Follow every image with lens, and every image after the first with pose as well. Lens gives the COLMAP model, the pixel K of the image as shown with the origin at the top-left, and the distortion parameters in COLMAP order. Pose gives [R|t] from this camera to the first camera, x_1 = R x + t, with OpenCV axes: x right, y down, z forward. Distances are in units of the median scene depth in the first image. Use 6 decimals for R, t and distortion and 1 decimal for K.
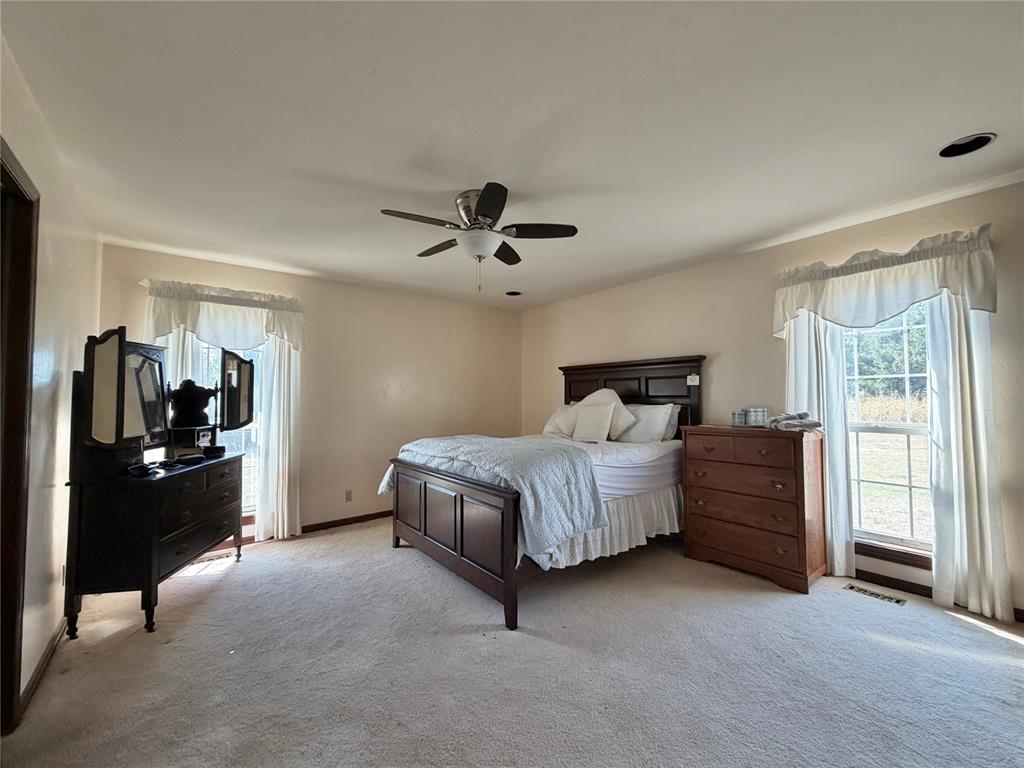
lens RADIAL K [[407.2, 0, 514.0], [0, 407.2, 383.9], [0, 0, 1]] dist [-0.001861, -0.000238]
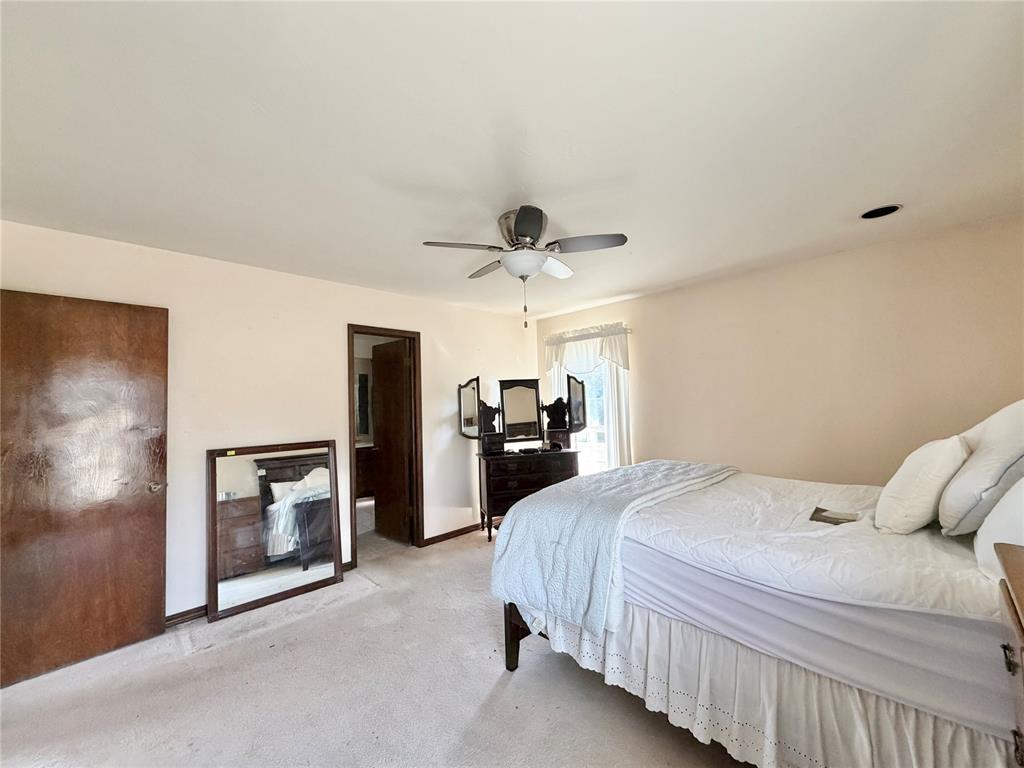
lens RADIAL K [[407.2, 0, 514.0], [0, 407.2, 383.9], [0, 0, 1]] dist [-0.001861, -0.000238]
pose [[0.101301, -0.043600, -0.993900, 0.755467], [0.069505, 0.996908, -0.036648, -0.017728], [0.992425, -0.065369, 0.104018, 0.743607]]
